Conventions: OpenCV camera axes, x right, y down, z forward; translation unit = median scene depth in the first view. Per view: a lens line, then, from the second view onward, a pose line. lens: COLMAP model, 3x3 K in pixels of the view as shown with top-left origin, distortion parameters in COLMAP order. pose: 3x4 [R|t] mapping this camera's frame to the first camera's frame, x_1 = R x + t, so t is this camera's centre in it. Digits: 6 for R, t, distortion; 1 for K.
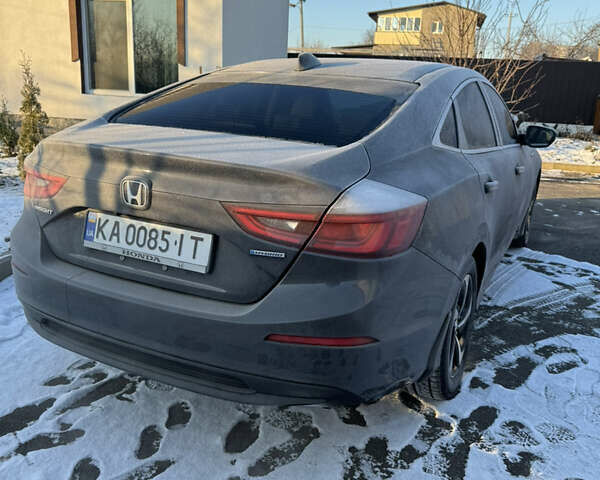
lens RADIAL K [[616.6, 0, 300.0], [0, 616.6, 240.0], [0, 0, 1]] dist [0.066923, -0.027136]
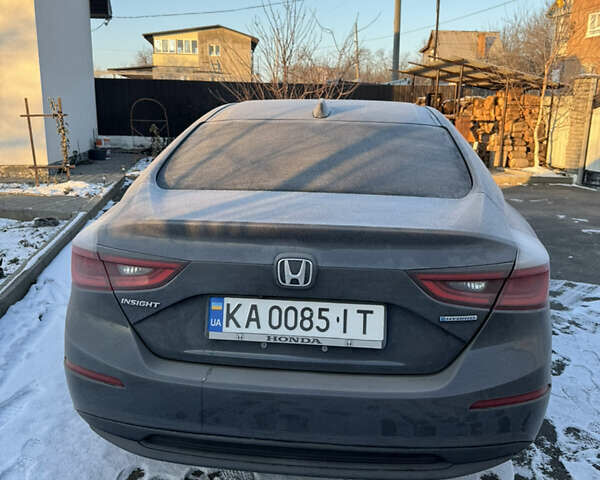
lens RADIAL K [[616.6, 0, 300.0], [0, 616.6, 240.0], [0, 0, 1]] dist [0.066923, -0.027136]
pose [[0.925562, -0.111077, 0.361935, -0.557258], [0.120924, 0.992651, -0.004592, -0.112025], [-0.358765, 0.048016, 0.932192, 0.165908]]
